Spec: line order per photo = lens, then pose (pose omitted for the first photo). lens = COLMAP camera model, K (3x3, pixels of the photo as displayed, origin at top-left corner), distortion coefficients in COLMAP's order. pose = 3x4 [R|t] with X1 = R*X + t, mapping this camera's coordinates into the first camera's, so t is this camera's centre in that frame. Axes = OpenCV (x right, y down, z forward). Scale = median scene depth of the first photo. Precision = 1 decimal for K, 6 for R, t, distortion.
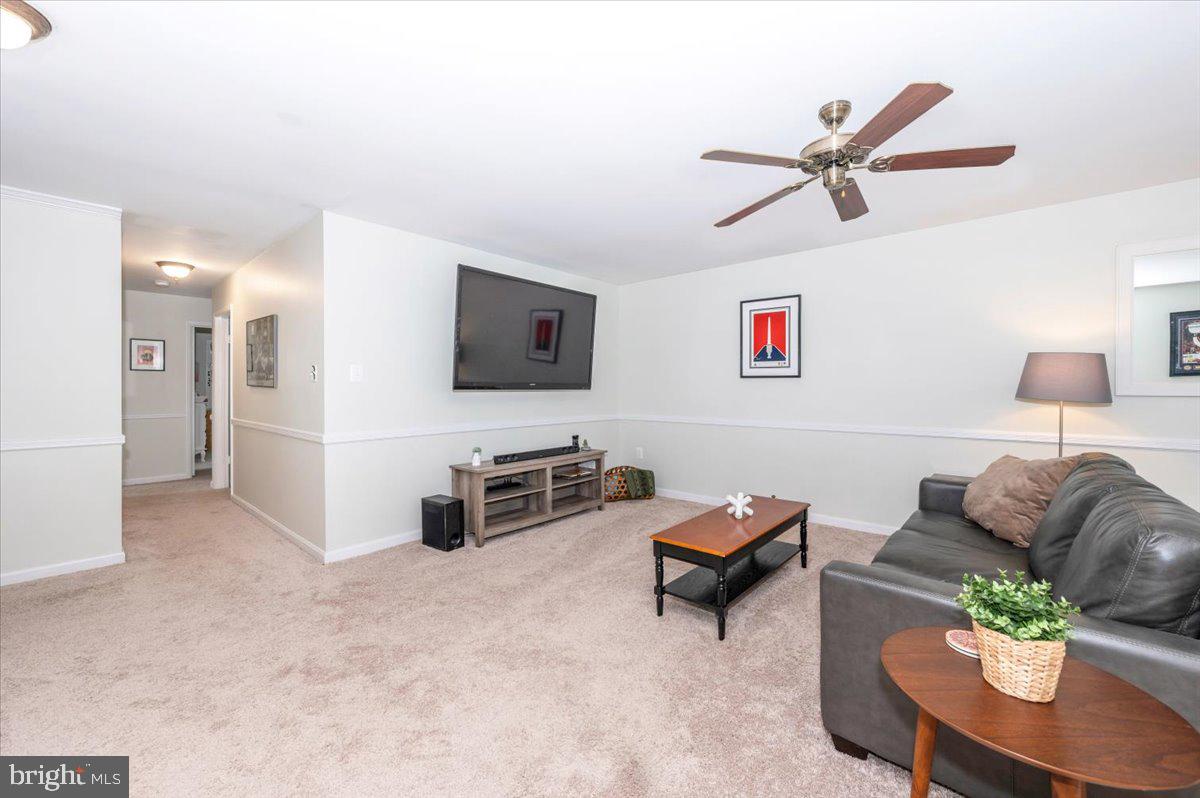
lens RADIAL K [[478.7, 0, 598.5], [0, 478.7, 392.6], [0, 0, 1]] dist [-0.001637, -0.000170]
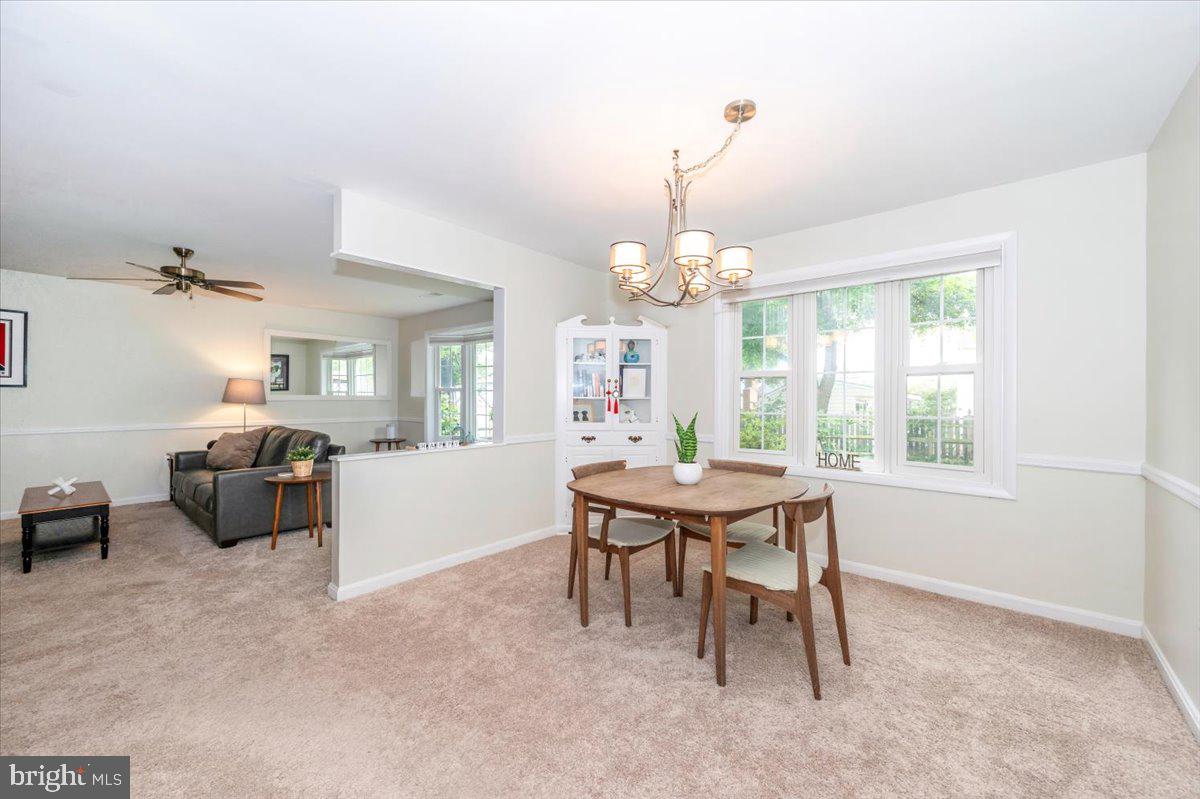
lens RADIAL K [[478.7, 0, 608.5], [0, 478.7, 399.8], [0, 0, 1]] dist [-0.001637, -0.000170]
pose [[-0.005946, -0.001426, 0.999981, -0.665936], [0.009856, 0.999950, 0.001485, 0.008887], [-0.999934, 0.009865, -0.005932, -0.318484]]
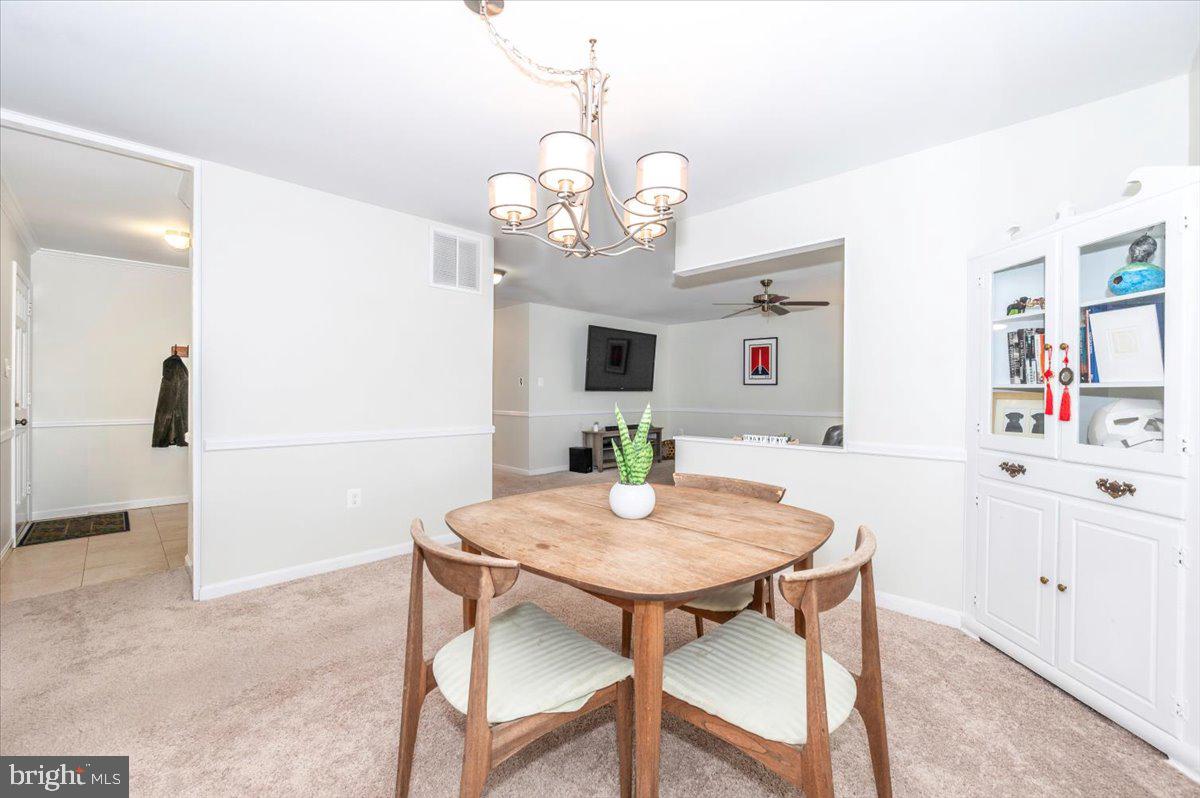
lens RADIAL K [[478.7, 0, 600.8], [0, 478.7, 396.1], [0, 0, 1]] dist [-0.001637, -0.000170]
pose [[0.998155, 0.006282, -0.060395, -0.109260], [-0.006572, 0.999968, -0.004605, 0.020512], [0.060365, 0.004994, 0.998164, -0.758157]]
